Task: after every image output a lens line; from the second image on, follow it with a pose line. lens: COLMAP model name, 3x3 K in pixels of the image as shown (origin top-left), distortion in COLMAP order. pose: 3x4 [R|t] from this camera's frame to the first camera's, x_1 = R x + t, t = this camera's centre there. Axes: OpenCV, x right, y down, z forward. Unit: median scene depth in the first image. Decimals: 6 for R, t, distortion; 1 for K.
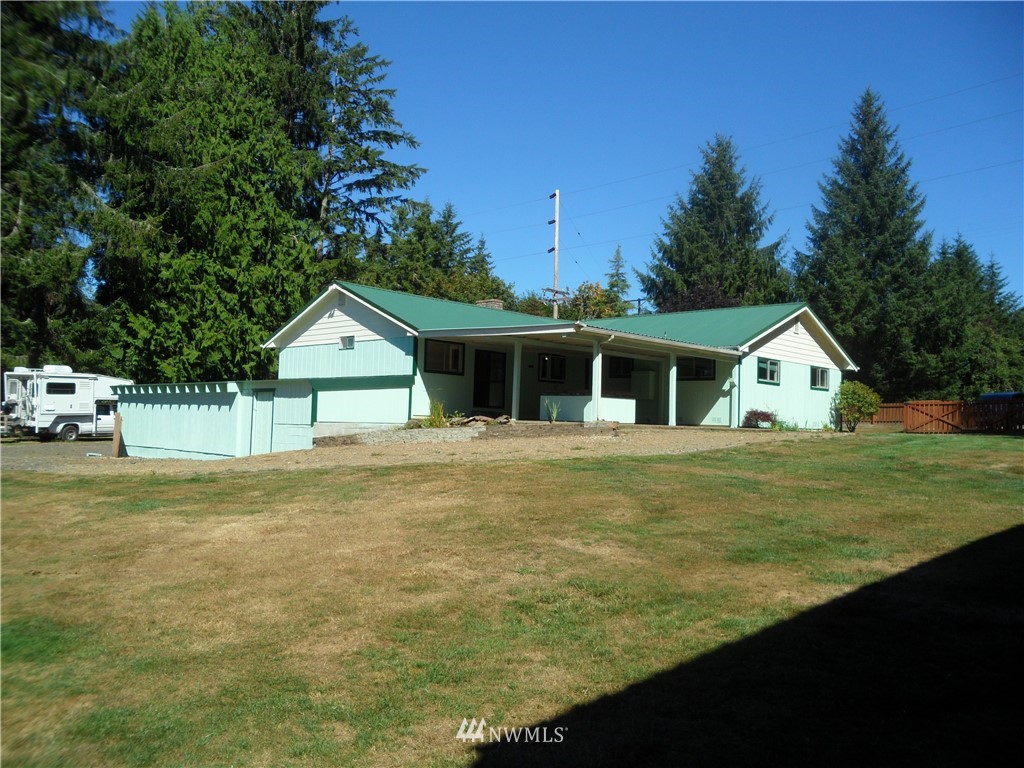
lens RADIAL K [[838.3, 0, 509.8], [0, 838.3, 384.5], [0, 0, 1]] dist [-0.024031, 0.040610]
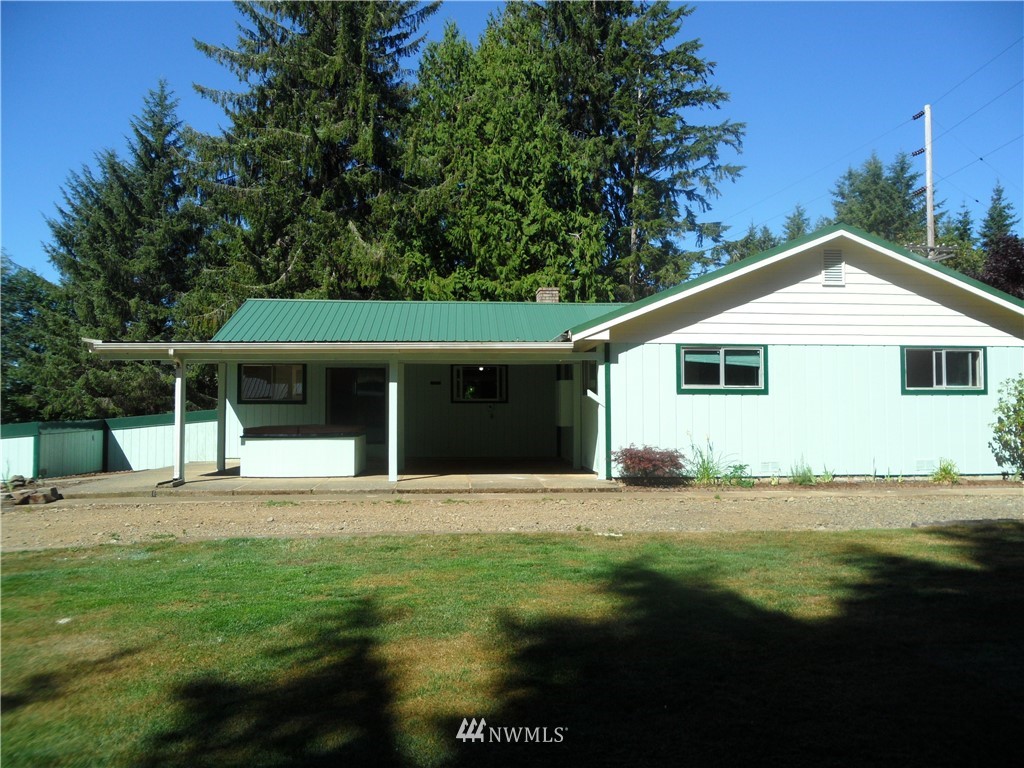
lens RADIAL K [[838.3, 0, 513.3], [0, 838.3, 382.4], [0, 0, 1]] dist [-0.024031, 0.040610]
pose [[0.758302, -0.054711, -0.649604, 0.525885], [0.054426, 0.998306, -0.020547, -0.003707], [0.649627, -0.019775, 0.759995, 0.498832]]
